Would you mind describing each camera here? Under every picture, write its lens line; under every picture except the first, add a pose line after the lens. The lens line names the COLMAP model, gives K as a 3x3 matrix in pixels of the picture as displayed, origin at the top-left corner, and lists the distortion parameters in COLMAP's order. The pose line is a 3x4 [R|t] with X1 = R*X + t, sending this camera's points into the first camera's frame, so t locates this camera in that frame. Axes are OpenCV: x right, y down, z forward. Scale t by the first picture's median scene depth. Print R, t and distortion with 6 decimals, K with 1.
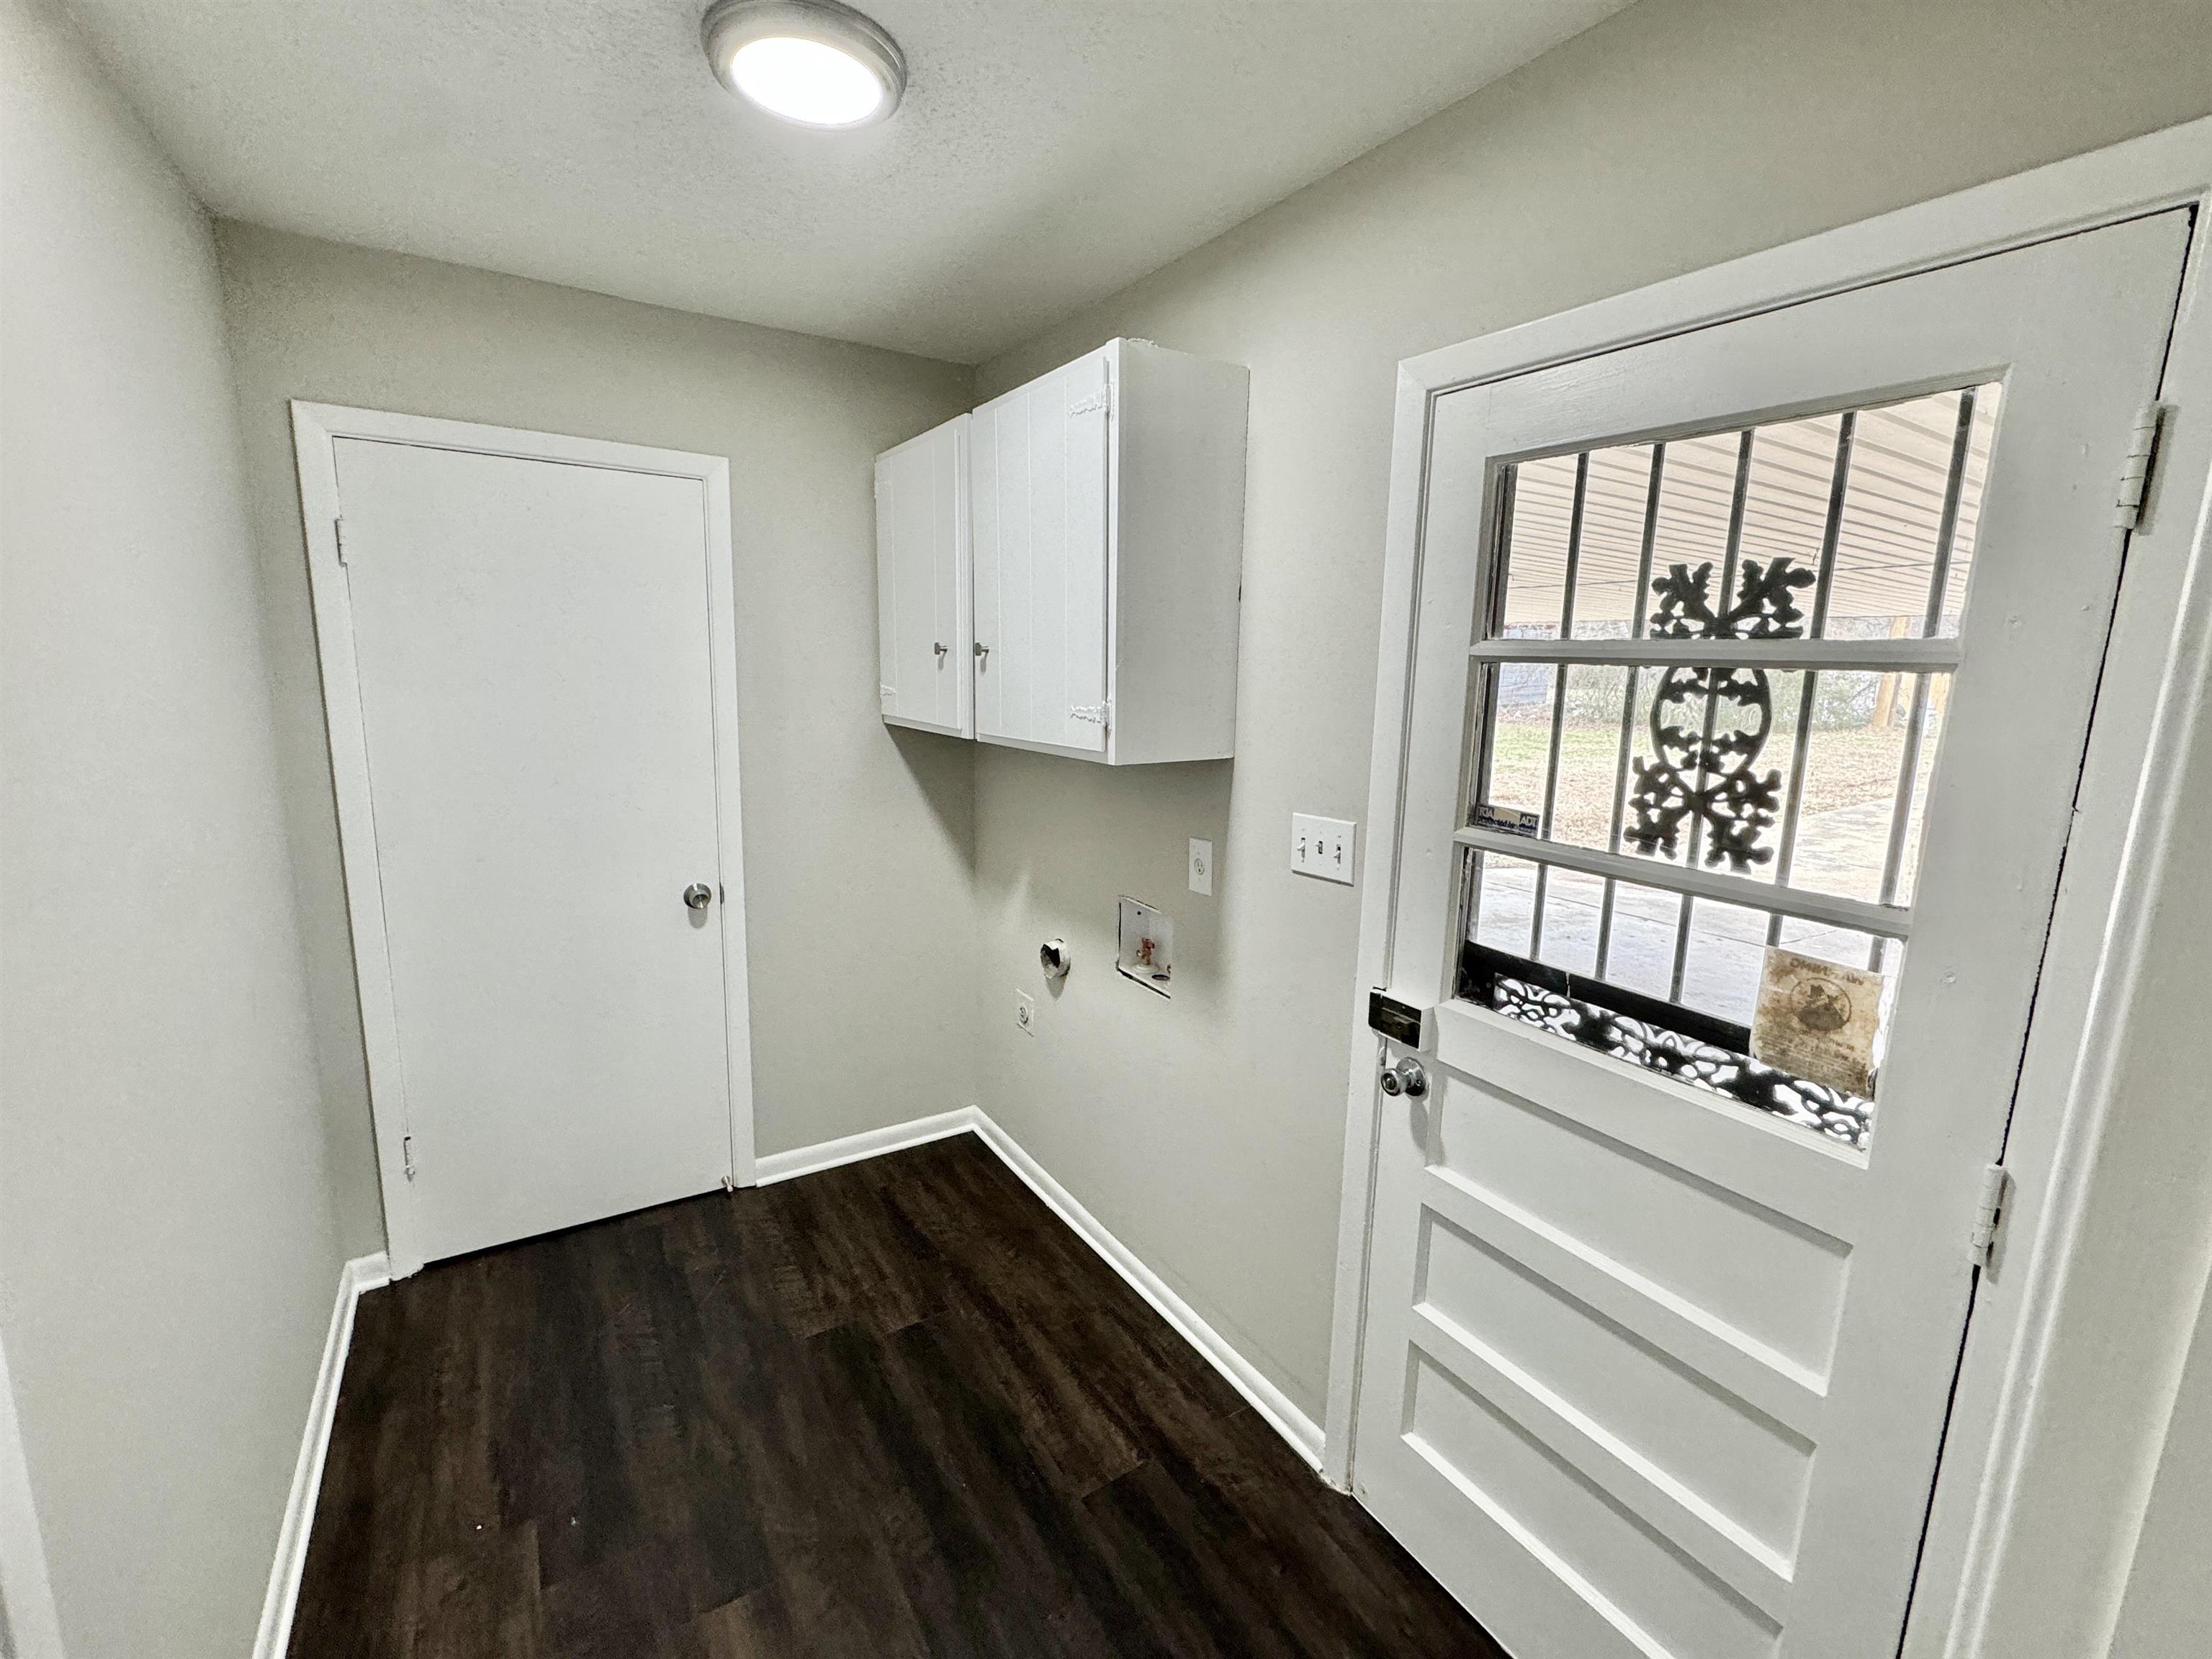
lens RADIAL K [[976.8, 0, 1126.8], [0, 976.8, 831.0], [0, 0, 1]] dist [-0.010794, -0.000863]
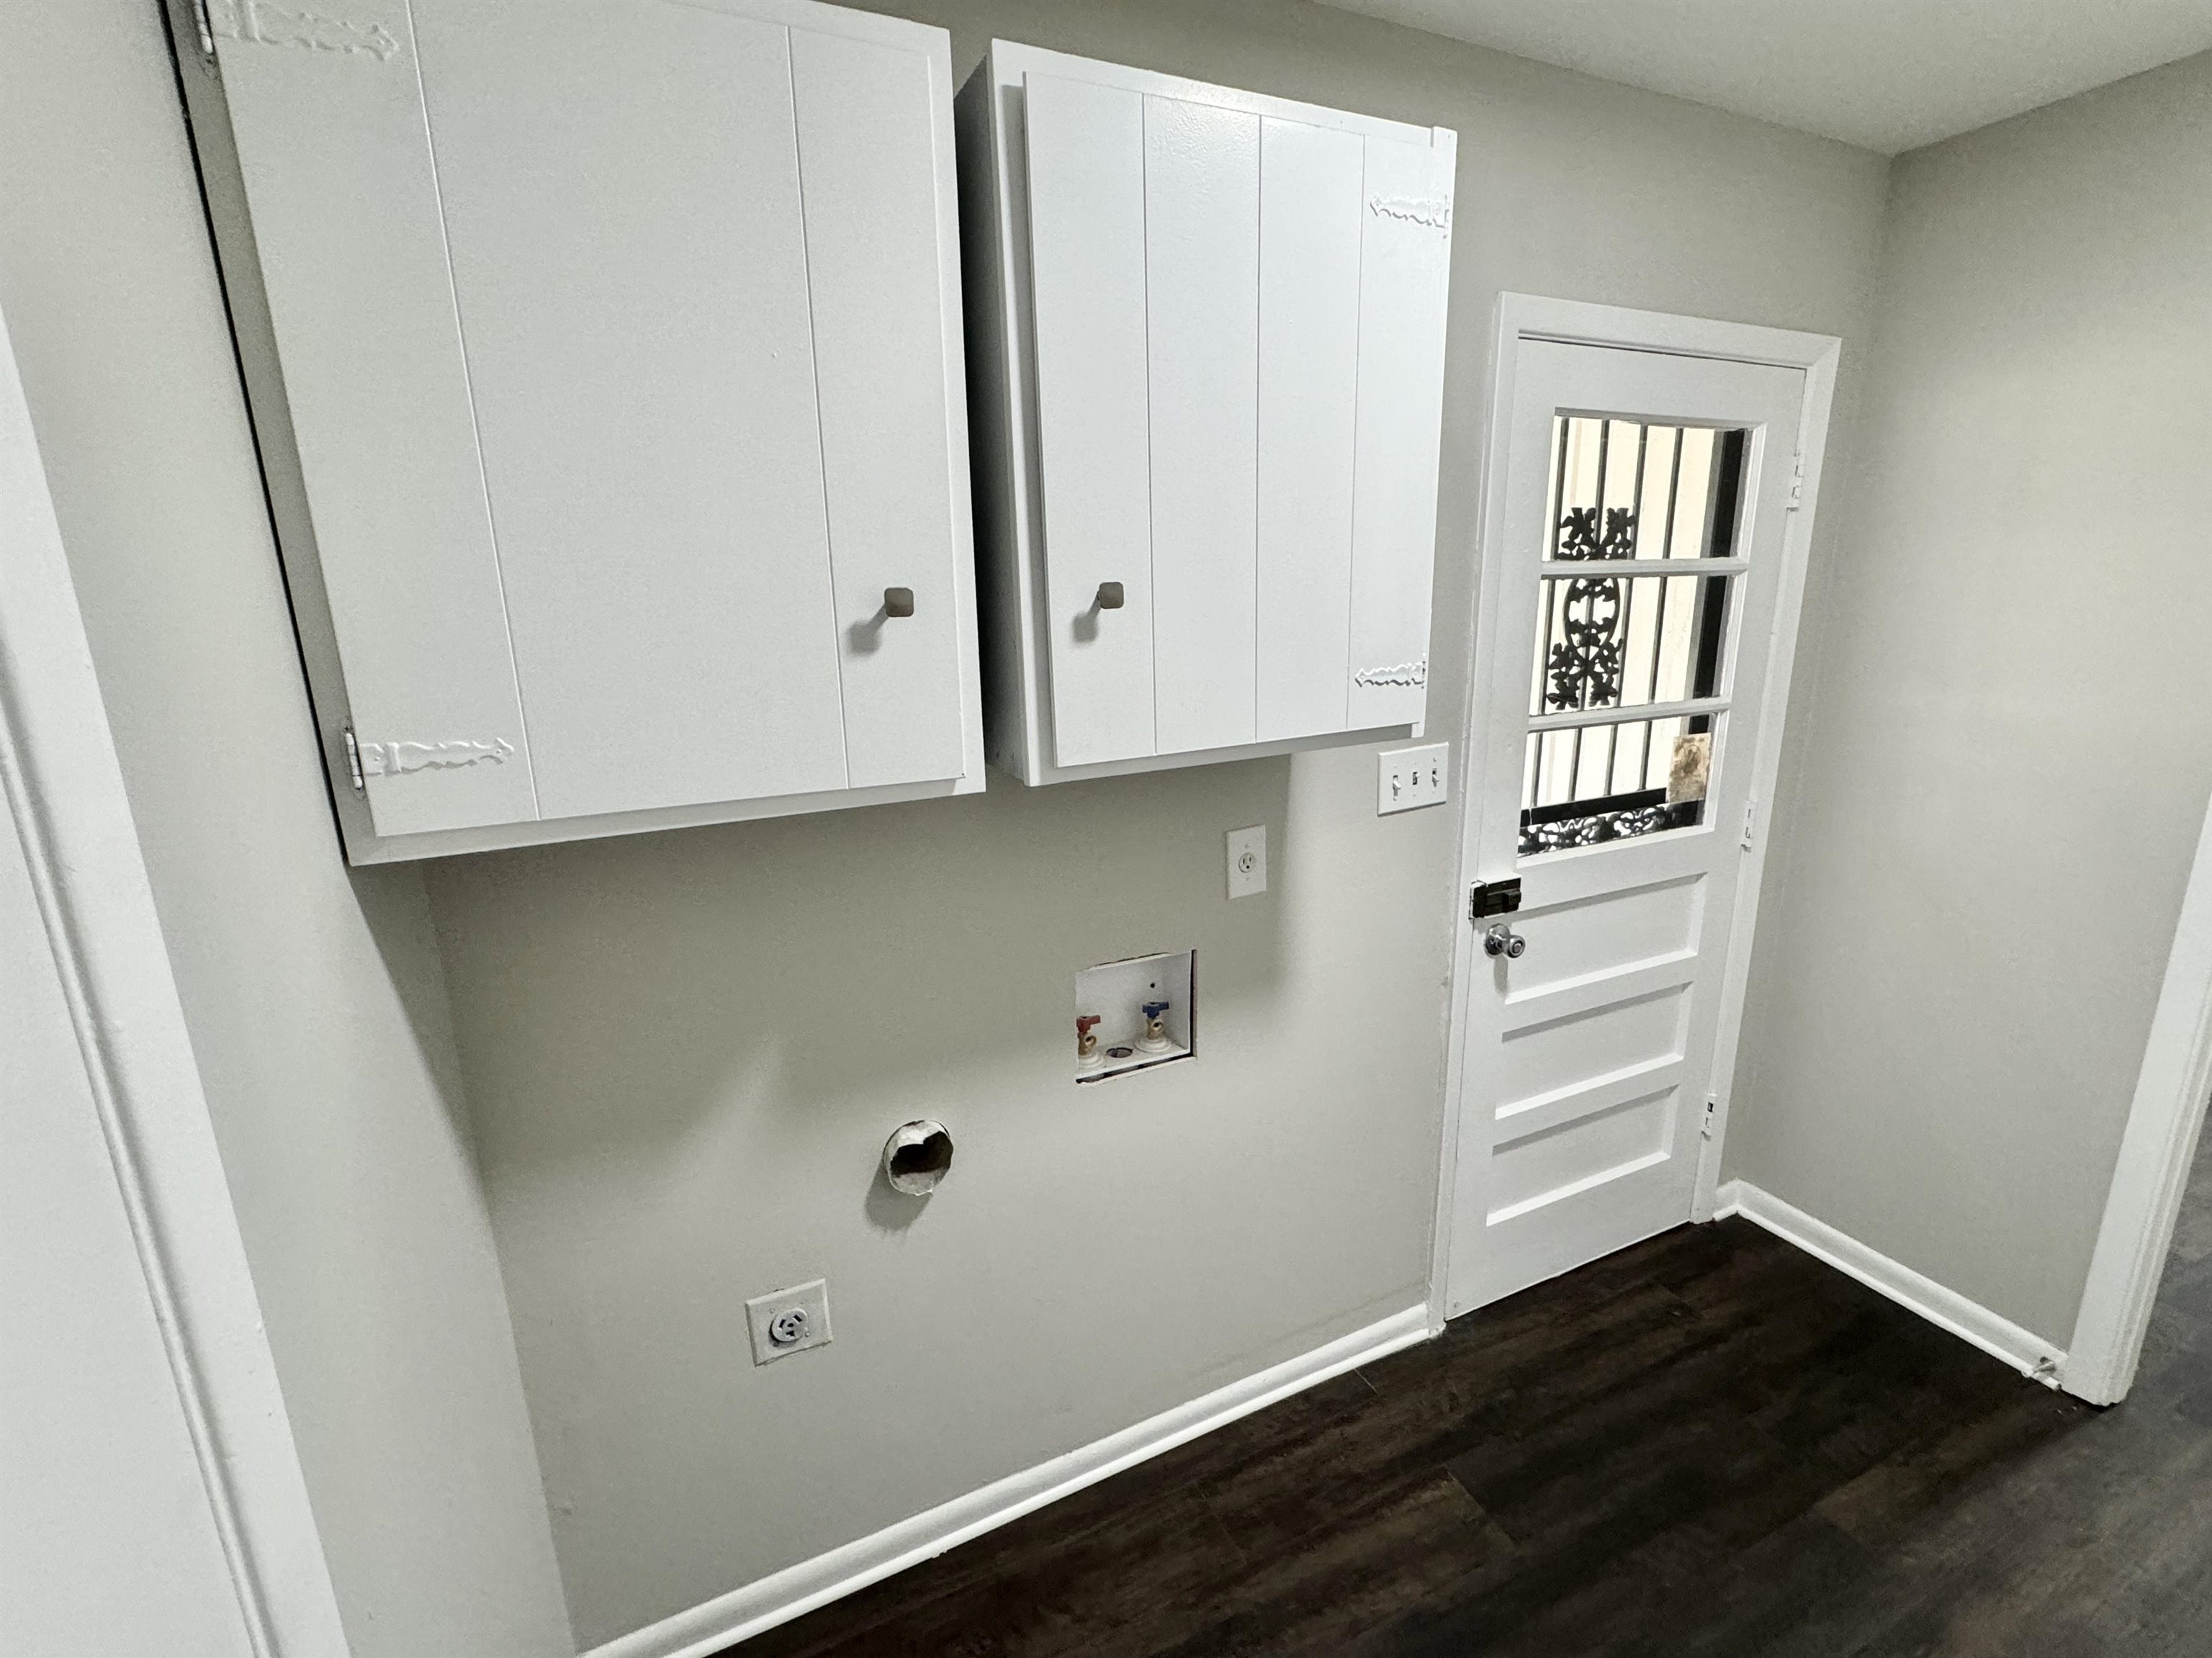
lens RADIAL K [[976.7, 0, 1116.6], [0, 976.7, 826.3], [0, 0, 1]] dist [-0.010794, -0.000863]
pose [[0.130320, -0.266982, 0.954849, -0.998405], [0.199957, 0.950351, 0.238434, -0.292104], [-0.971099, 0.159856, 0.177235, 1.422879]]
